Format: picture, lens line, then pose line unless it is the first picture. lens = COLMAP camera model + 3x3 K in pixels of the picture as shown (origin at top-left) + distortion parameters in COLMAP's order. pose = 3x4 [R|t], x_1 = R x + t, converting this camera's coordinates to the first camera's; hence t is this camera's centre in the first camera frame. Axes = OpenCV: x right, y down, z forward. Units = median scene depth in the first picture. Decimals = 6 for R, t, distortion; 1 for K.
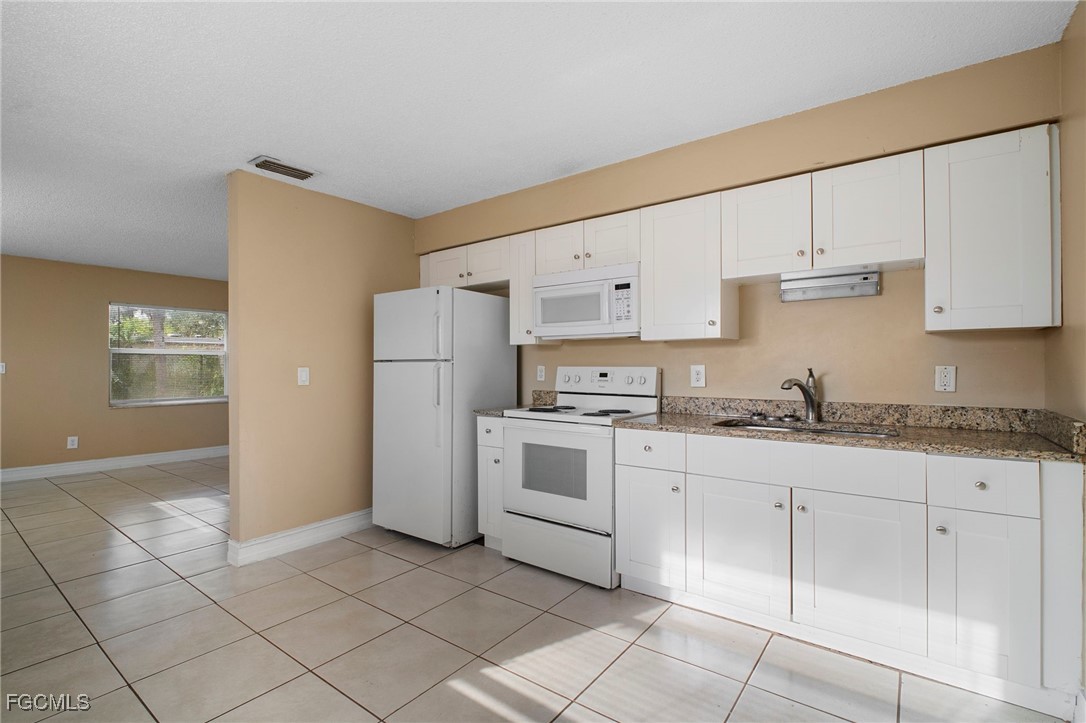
lens RADIAL K [[503.2, 0, 533.0], [0, 503.2, 360.9], [0, 0, 1]] dist [-0.003366, -0.000252]
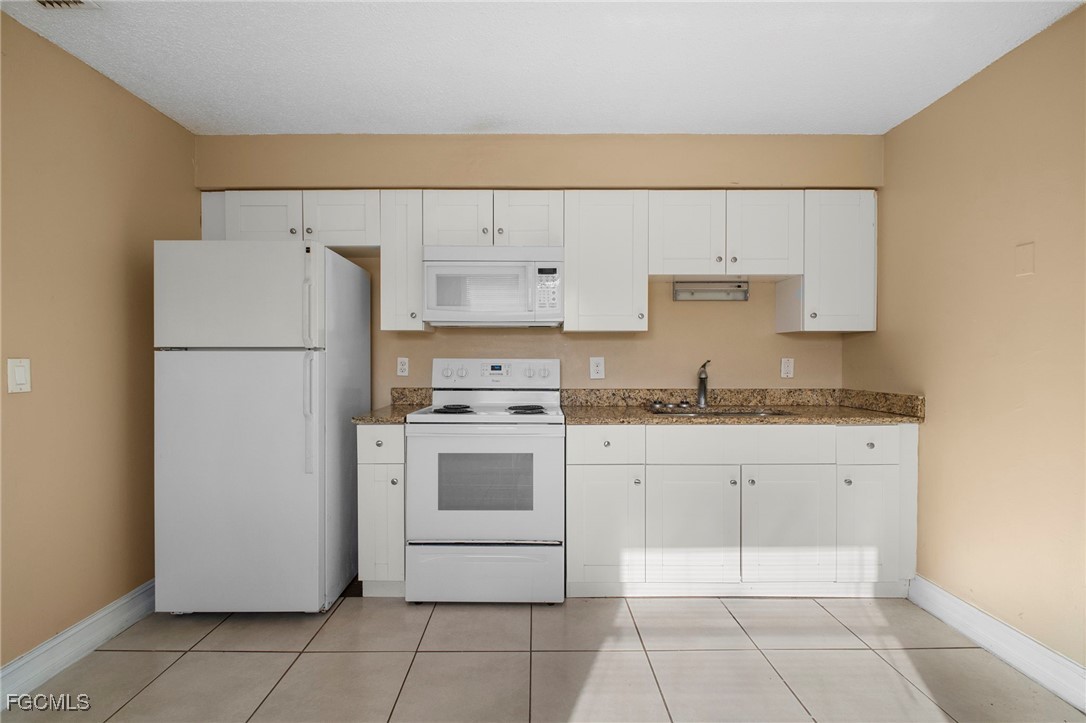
lens RADIAL K [[503.2, 0, 535.1], [0, 503.2, 360.2], [0, 0, 1]] dist [-0.003366, -0.000252]
pose [[0.791128, 0.000372, 0.611650, -0.400654], [-0.008094, 0.999919, 0.009861, 0.005712], [-0.611597, -0.012752, 0.791067, 0.285458]]
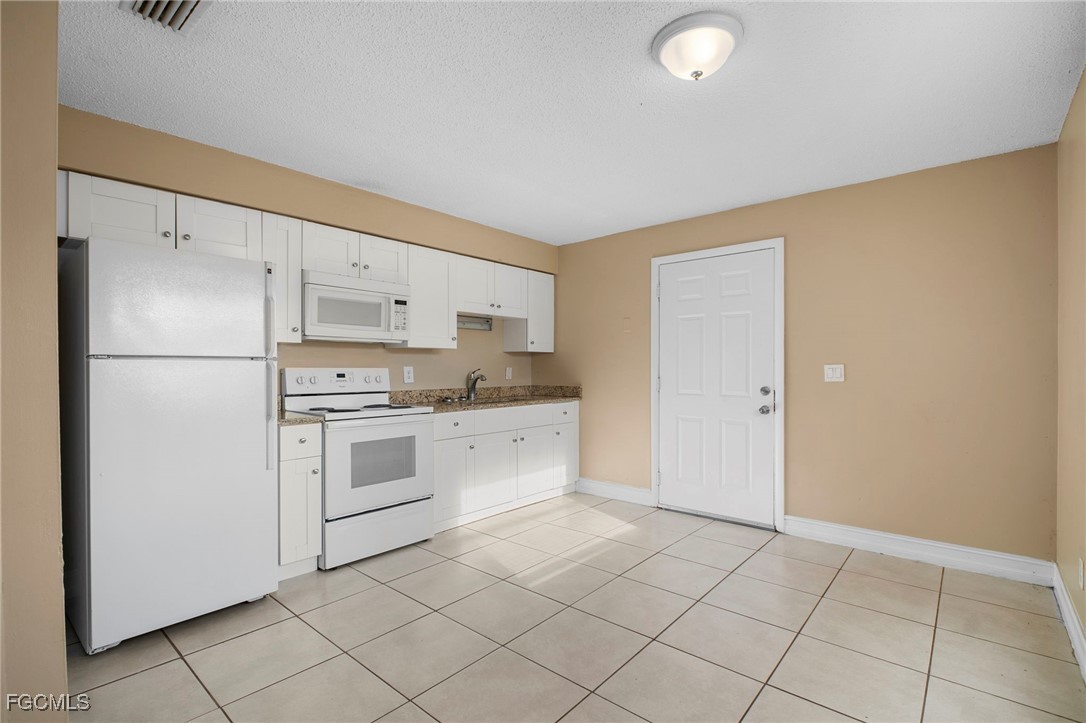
lens RADIAL K [[503.2, 0, 540.5], [0, 503.2, 366.0], [0, 0, 1]] dist [-0.003366, -0.000252]
pose [[0.056837, 0.007864, 0.998353, -1.031064], [-0.006765, 0.999949, -0.007492, 0.014608], [-0.998361, -0.006328, 0.056887, 0.586163]]
